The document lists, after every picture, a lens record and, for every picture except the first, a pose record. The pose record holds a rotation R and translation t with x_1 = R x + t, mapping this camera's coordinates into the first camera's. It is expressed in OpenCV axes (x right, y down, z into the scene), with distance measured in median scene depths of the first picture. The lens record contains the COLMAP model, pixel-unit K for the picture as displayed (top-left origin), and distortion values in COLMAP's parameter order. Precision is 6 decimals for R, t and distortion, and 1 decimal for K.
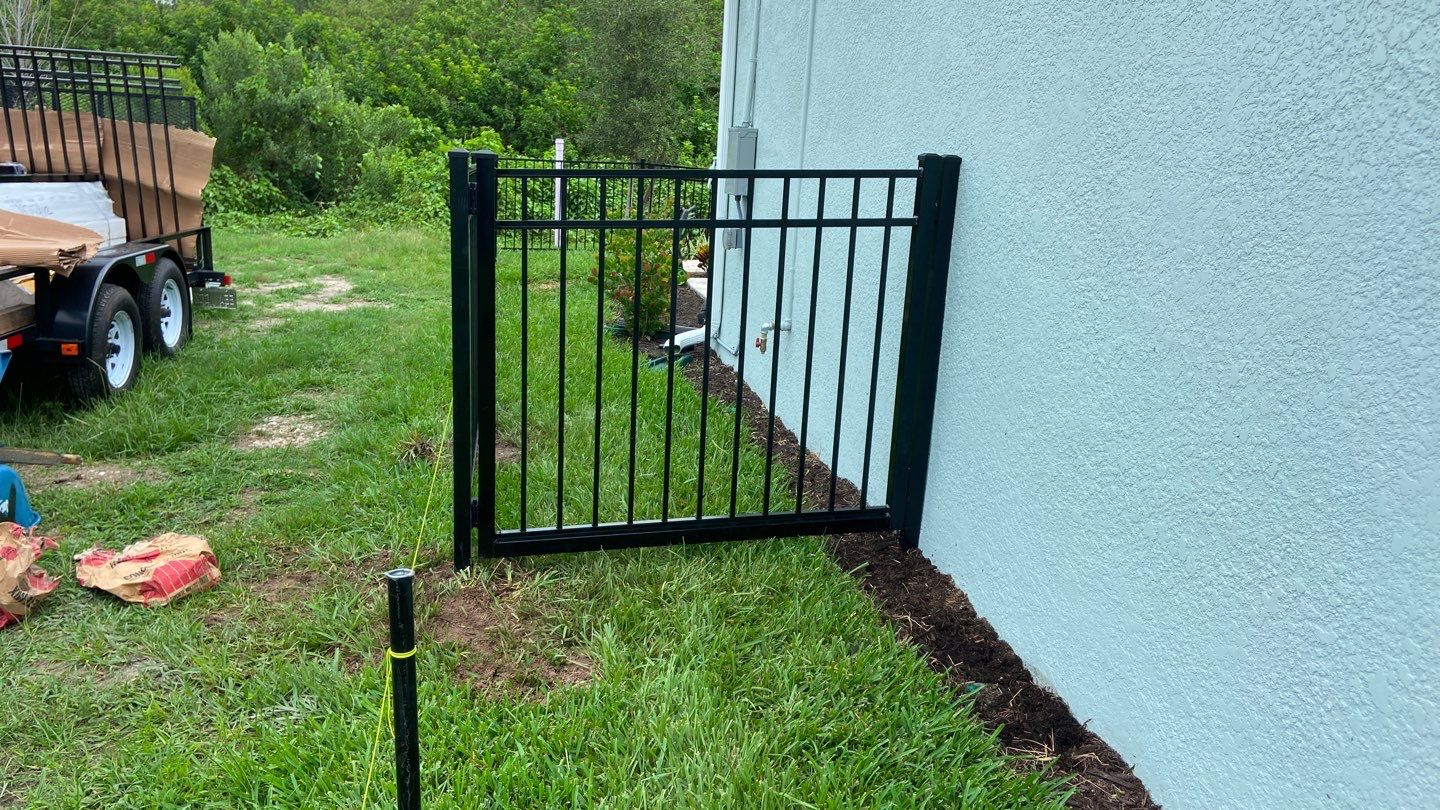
lens RADIAL K [[1088.1, 0, 720.4], [0, 1088.1, 408.0], [0, 0, 1]] dist [0.096350, -0.124276]
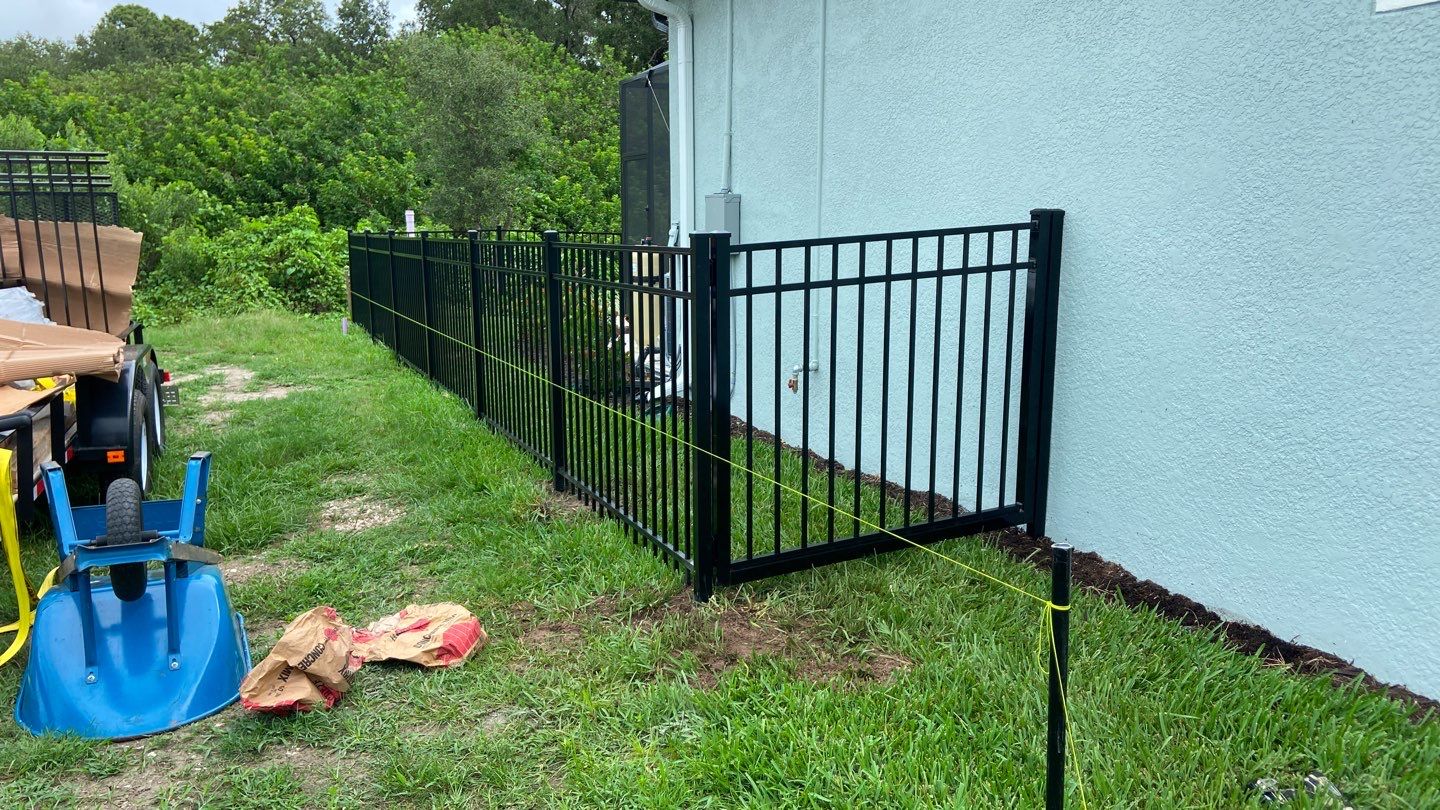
lens RADIAL K [[1088.1, 0, 724.7], [0, 1088.1, 406.3], [0, 0, 1]] dist [0.096350, -0.124276]
pose [[0.972175, -0.096460, 0.213475, -0.431023], [0.106660, 0.993616, -0.036764, -0.005973], [-0.208566, 0.058511, 0.976257, -0.107199]]
